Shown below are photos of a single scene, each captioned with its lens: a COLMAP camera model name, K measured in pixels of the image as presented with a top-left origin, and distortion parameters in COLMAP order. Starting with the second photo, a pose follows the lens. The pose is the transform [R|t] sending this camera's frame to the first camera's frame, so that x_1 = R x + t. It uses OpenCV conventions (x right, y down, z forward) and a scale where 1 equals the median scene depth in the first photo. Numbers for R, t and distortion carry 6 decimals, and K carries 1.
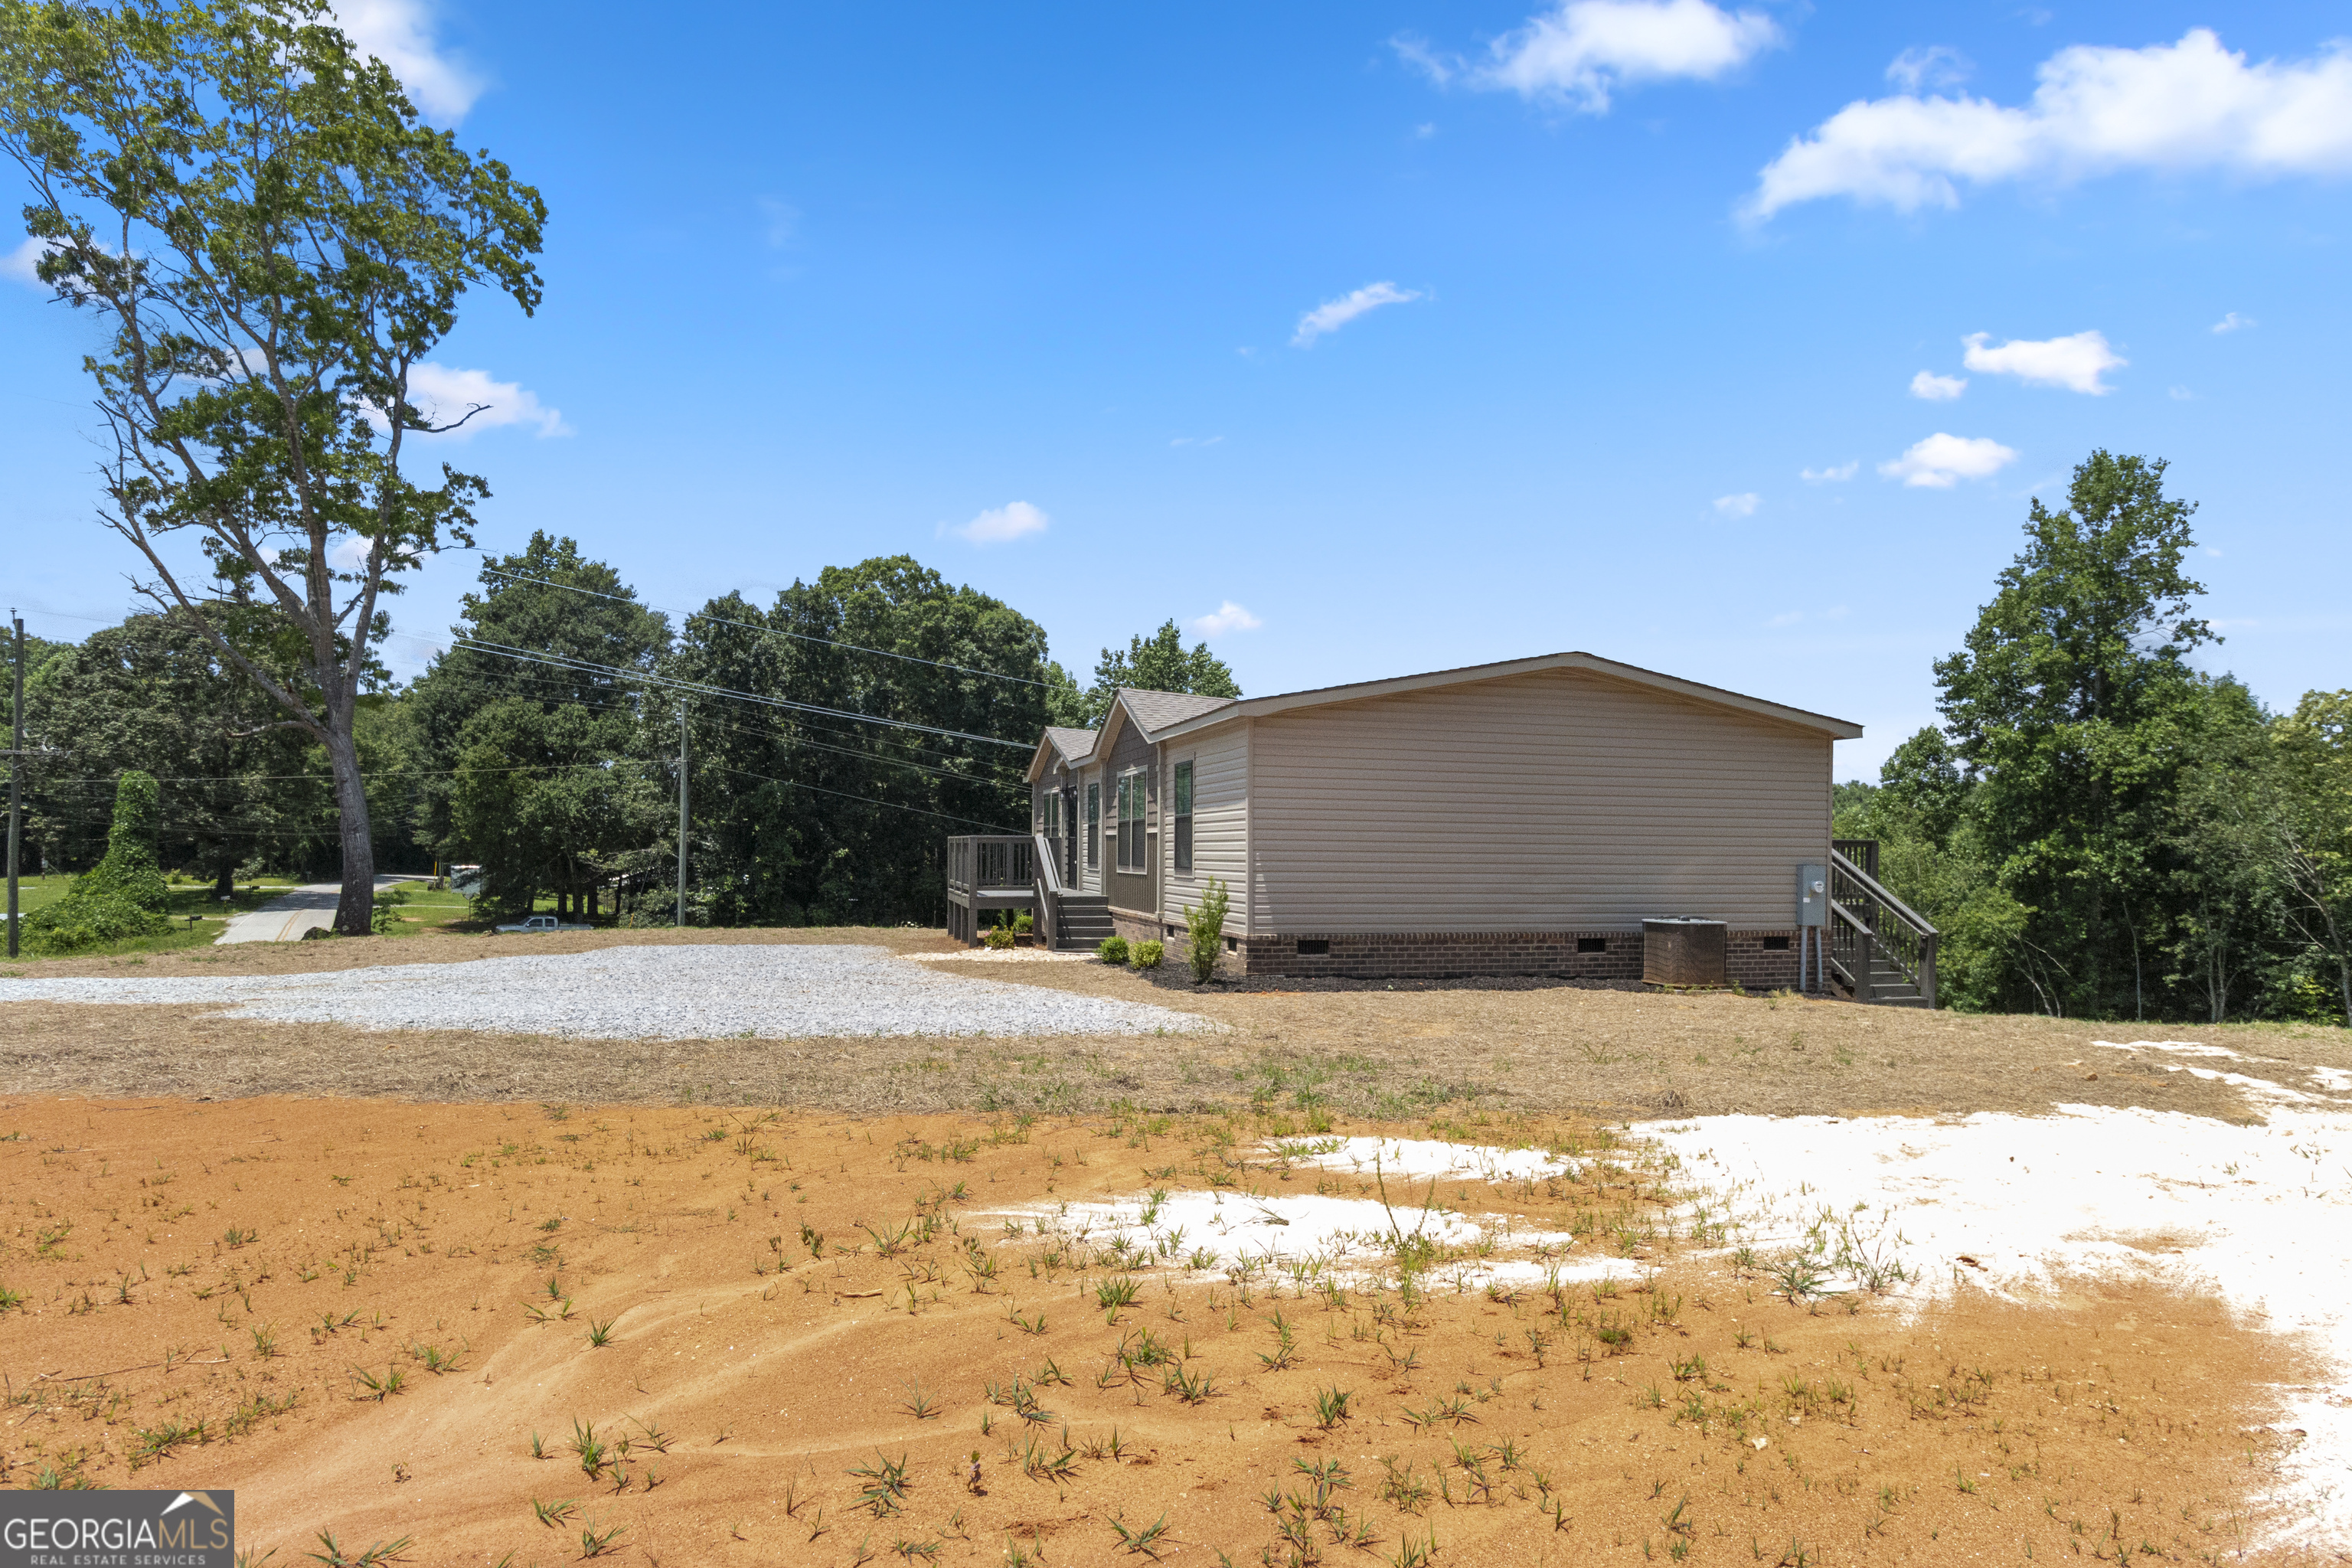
lens RADIAL K [[1312.0, 0, 1185.8], [0, 1312.0, 862.8], [0, 0, 1]] dist [0.000693, -0.001207]
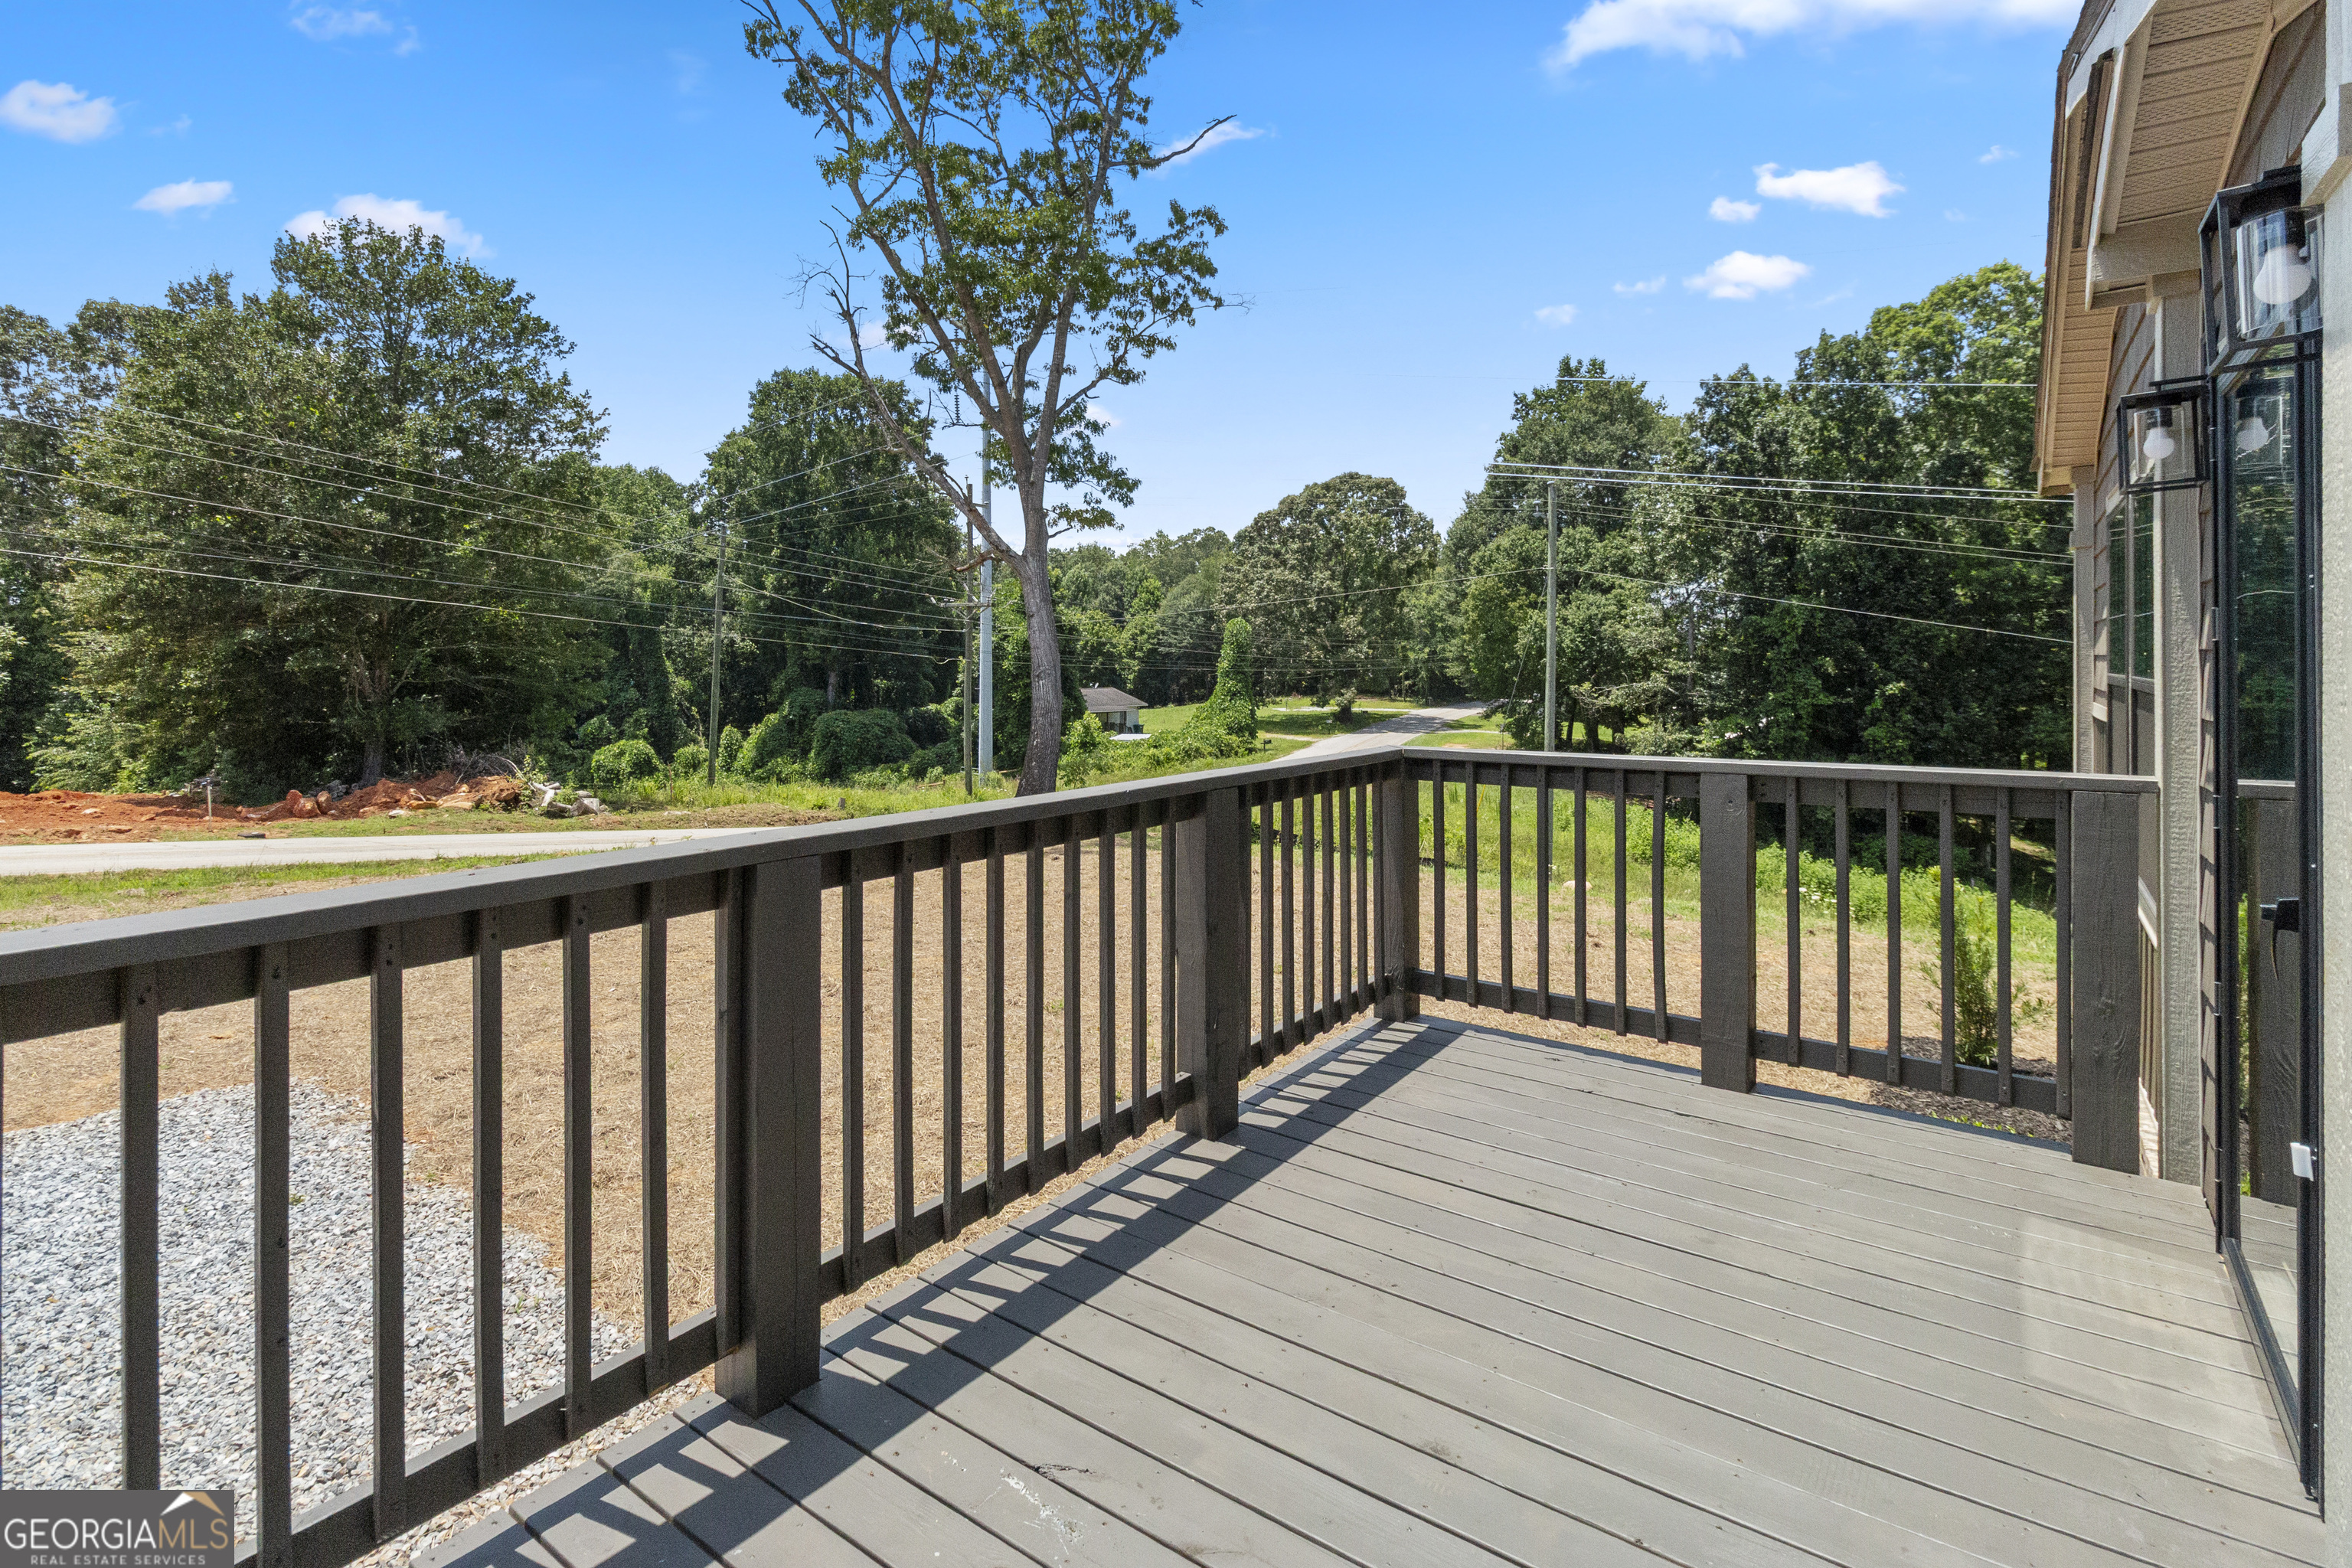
lens RADIAL K [[1124.7, 0, 1172.1], [0, 1124.7, 673.8], [0, 0, 1]] dist [0.002980, 0.000852]
pose [[0.624202, -0.005477, -0.781244, -0.027237], [-0.001879, 0.999962, -0.008512, -0.011463], [0.781261, 0.006782, 0.624168, 0.355005]]
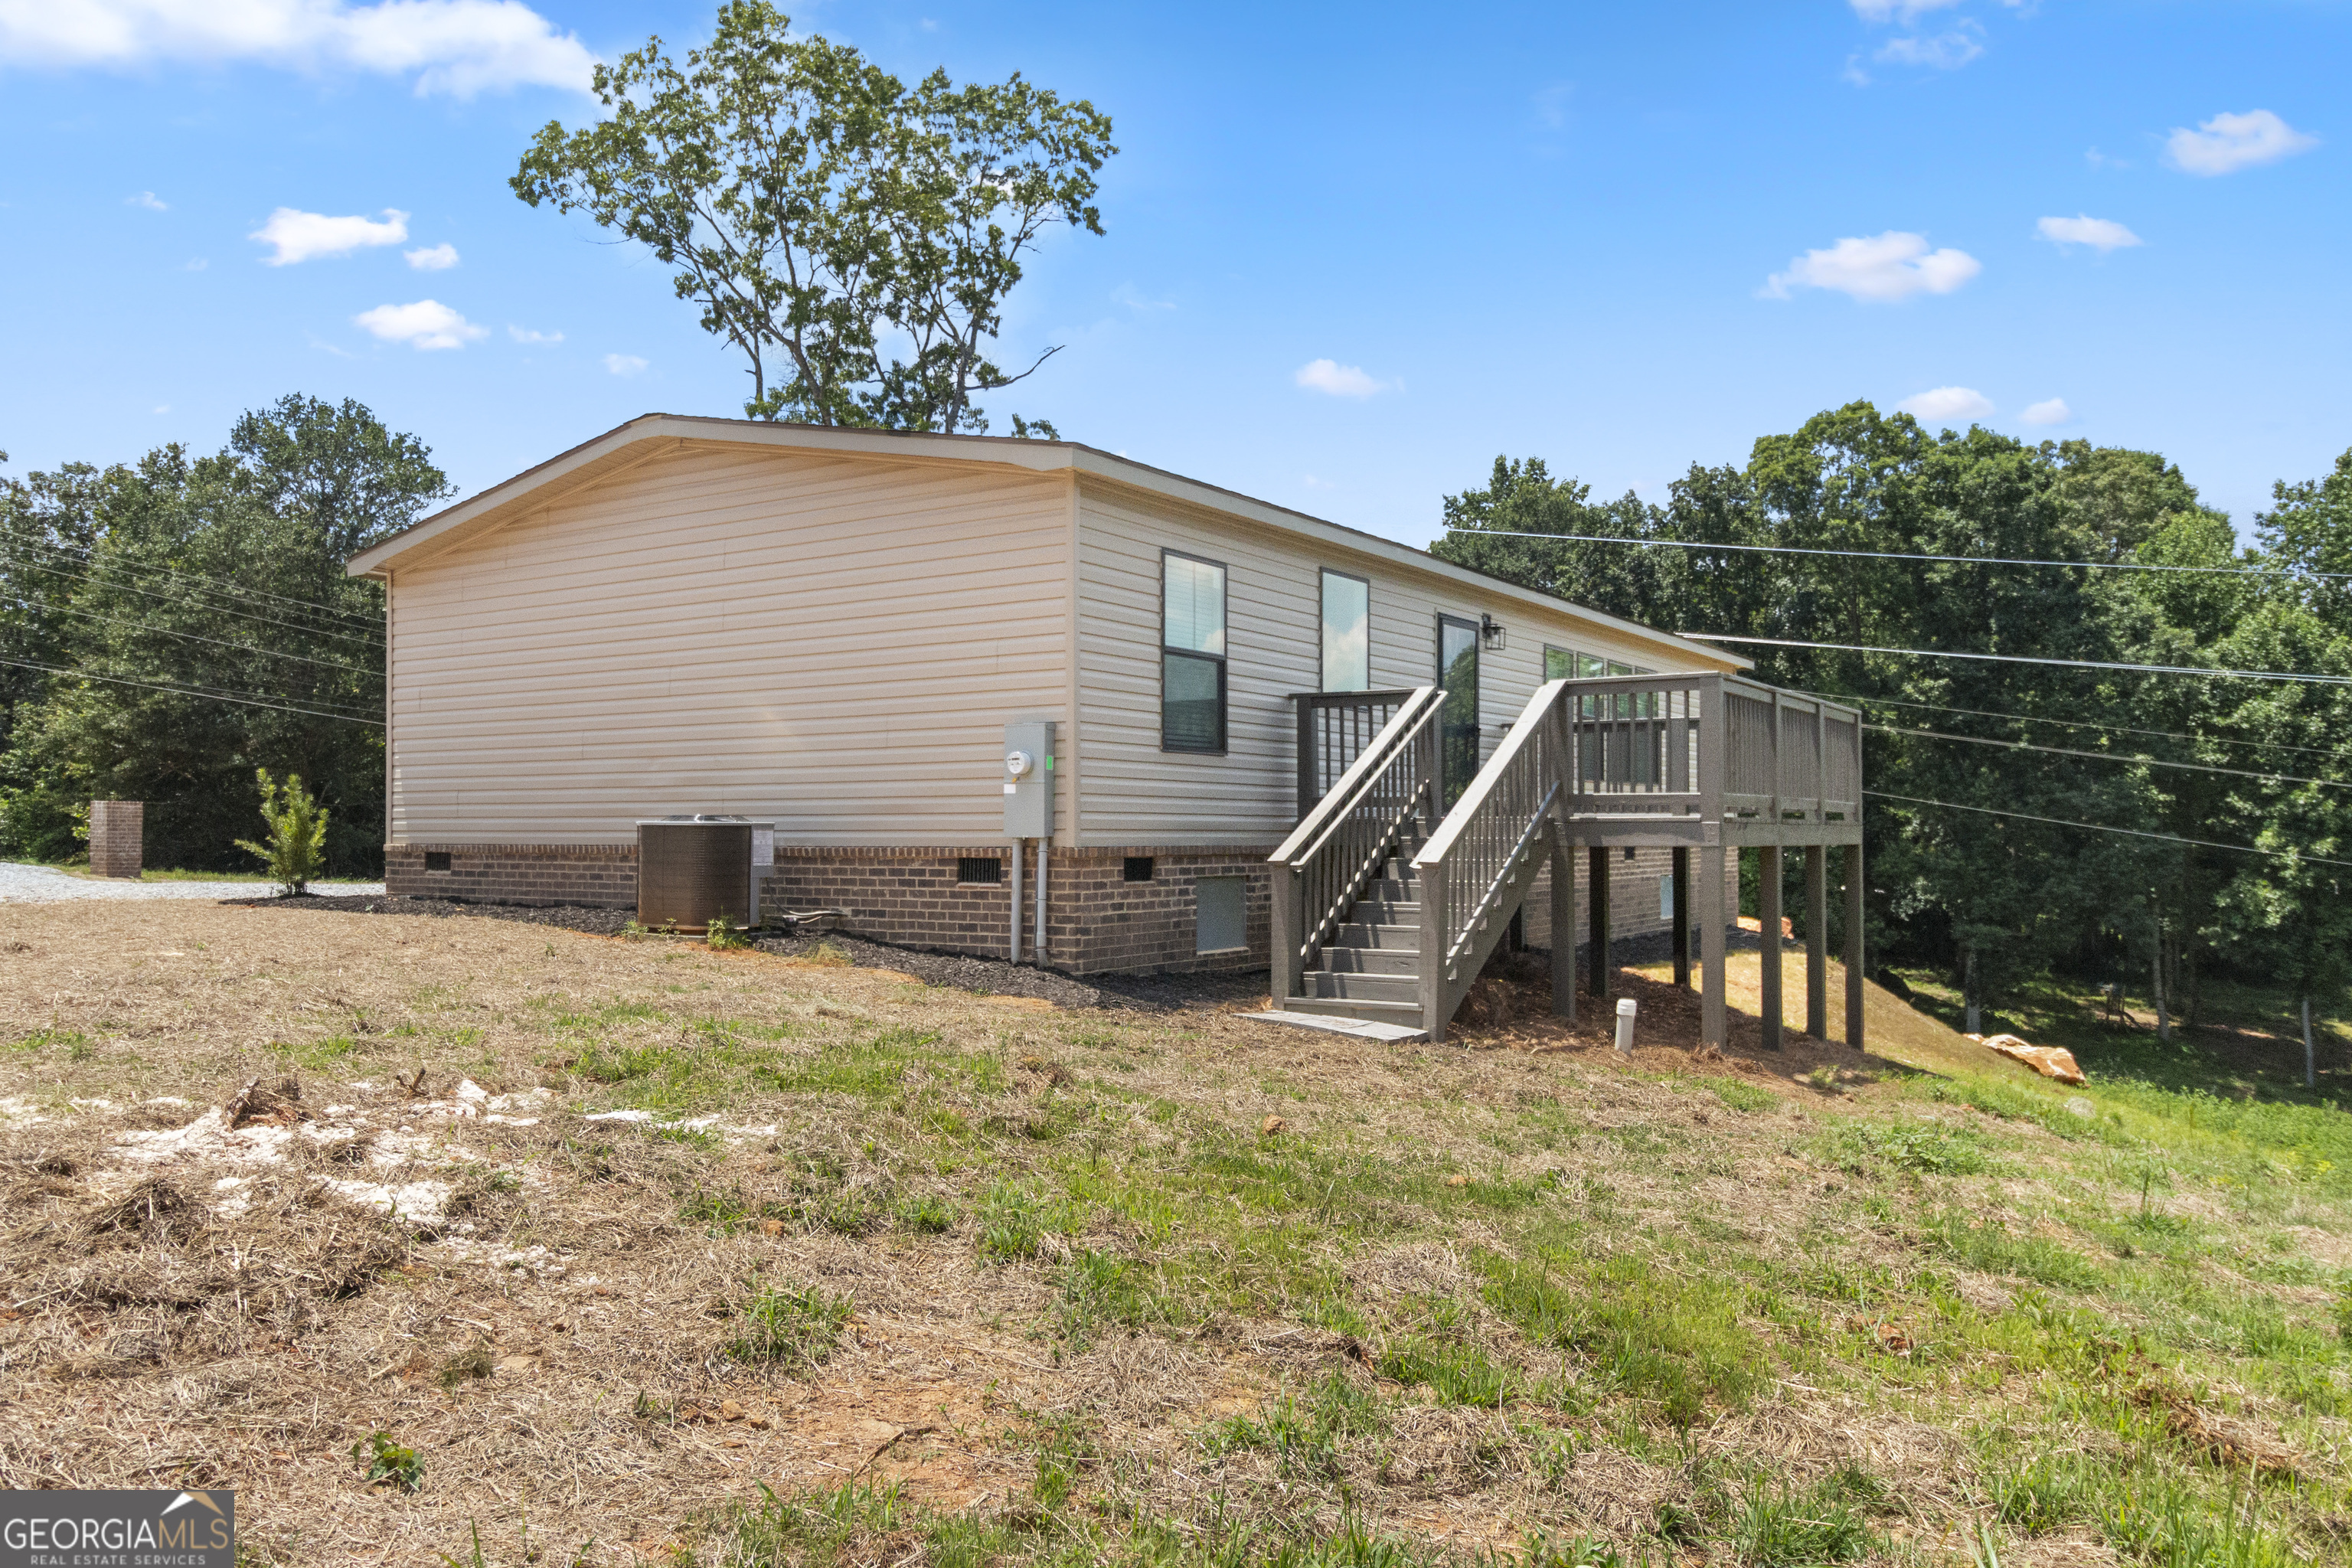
lens RADIAL K [[1669.4, 0, 1174.3], [0, 1669.4, 836.4], [0, 0, 1]] dist [-0.000144, -0.001868]
pose [[0.664133, -0.009068, -0.747560, 0.270774], [0.000745, 0.999934, -0.011467, 0.014583], [0.747614, 0.007059, 0.664095, 0.158523]]
